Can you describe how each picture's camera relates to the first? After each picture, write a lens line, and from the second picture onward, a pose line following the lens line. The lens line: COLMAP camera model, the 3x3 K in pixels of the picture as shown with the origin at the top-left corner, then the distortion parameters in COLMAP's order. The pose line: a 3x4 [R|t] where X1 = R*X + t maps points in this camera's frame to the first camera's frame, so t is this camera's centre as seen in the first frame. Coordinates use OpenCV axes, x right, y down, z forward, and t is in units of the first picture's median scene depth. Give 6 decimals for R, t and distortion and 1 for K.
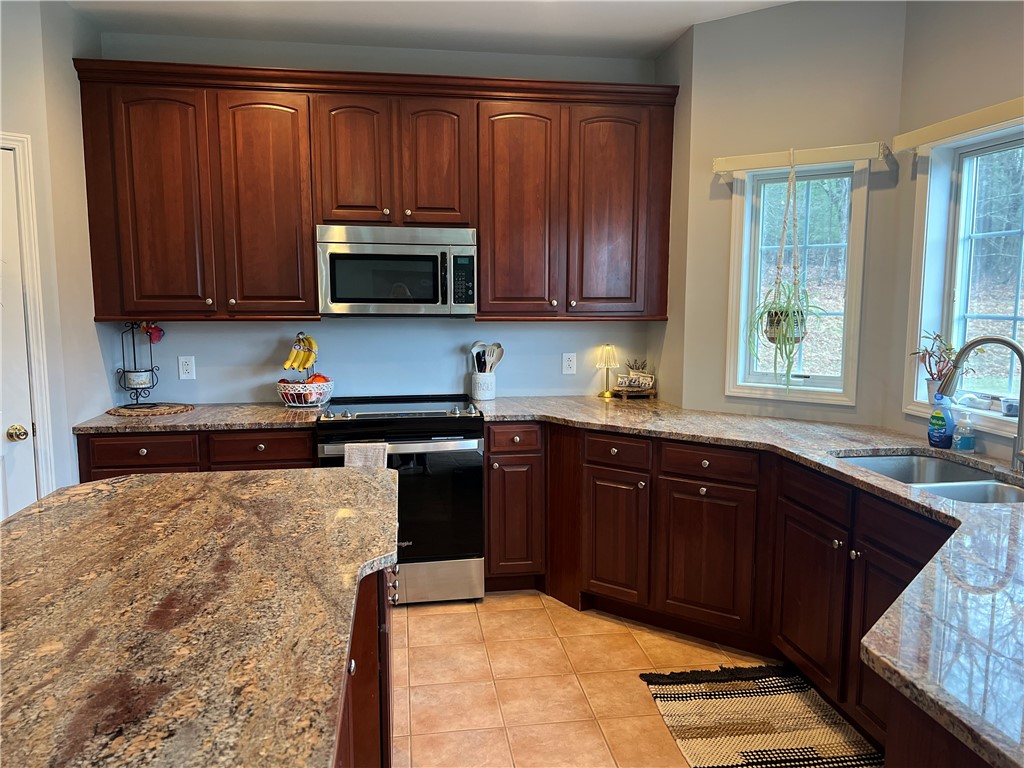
lens RADIAL K [[771.5, 0, 520.3], [0, 771.5, 388.7], [0, 0, 1]] dist [0.050906, -0.058132]
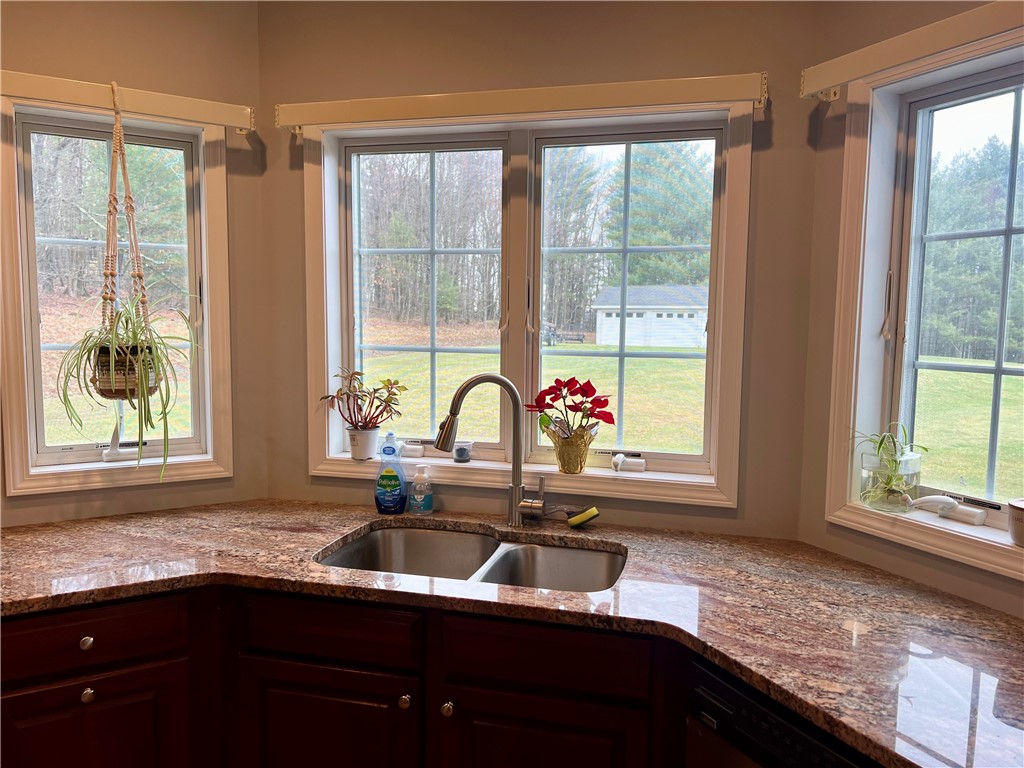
lens RADIAL K [[771.5, 0, 513.9], [0, 771.5, 387.3], [0, 0, 1]] dist [0.050906, -0.058132]
pose [[0.421268, -0.072681, 0.904019, -0.089100], [0.105464, 0.993947, 0.030766, -0.051390], [-0.900783, 0.082381, 0.426384, 0.445771]]
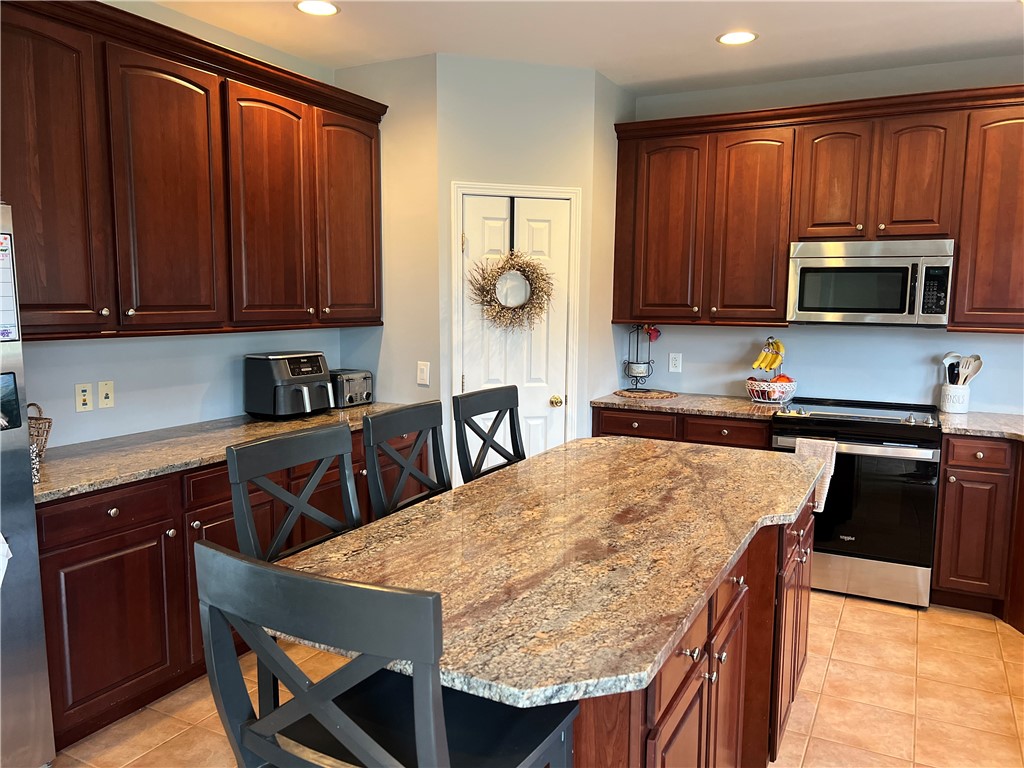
lens RADIAL K [[771.5, 0, 517.8], [0, 771.5, 390.0], [0, 0, 1]] dist [0.050906, -0.058132]
pose [[0.805935, 0.078876, -0.586725, 0.098557], [-0.079795, 0.996514, 0.024358, 0.006950], [0.586601, 0.027186, 0.809419, -0.144181]]
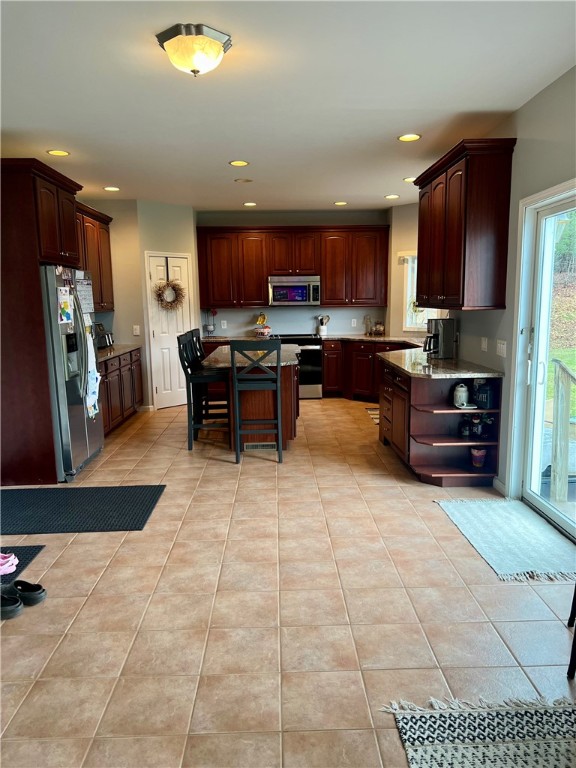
lens RADIAL K [[578.6, 0, 295.0], [0, 578.6, 396.2], [0, 0, 1]] dist [0.050906, -0.058132]
pose [[0.992818, 0.006476, -0.119462, 0.125057], [-0.001215, 0.999028, 0.044058, 0.168425], [0.119631, -0.043596, 0.991861, -1.331471]]
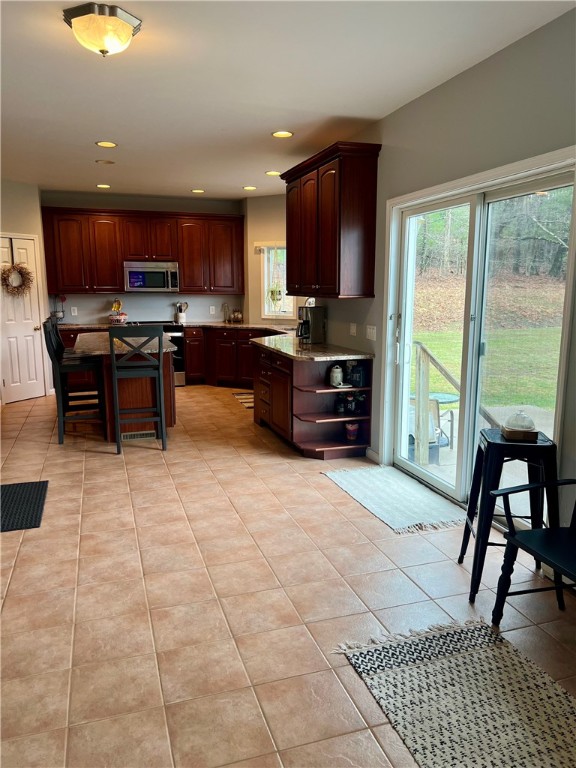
lens RADIAL K [[578.6, 0, 293.4], [0, 578.6, 390.9], [0, 0, 1]] dist [0.050906, -0.058132]
pose [[0.985087, -0.032000, 0.169055, -0.012939], [0.022525, 0.998082, 0.057670, 0.176261], [-0.170576, -0.053002, 0.983918, -1.379965]]
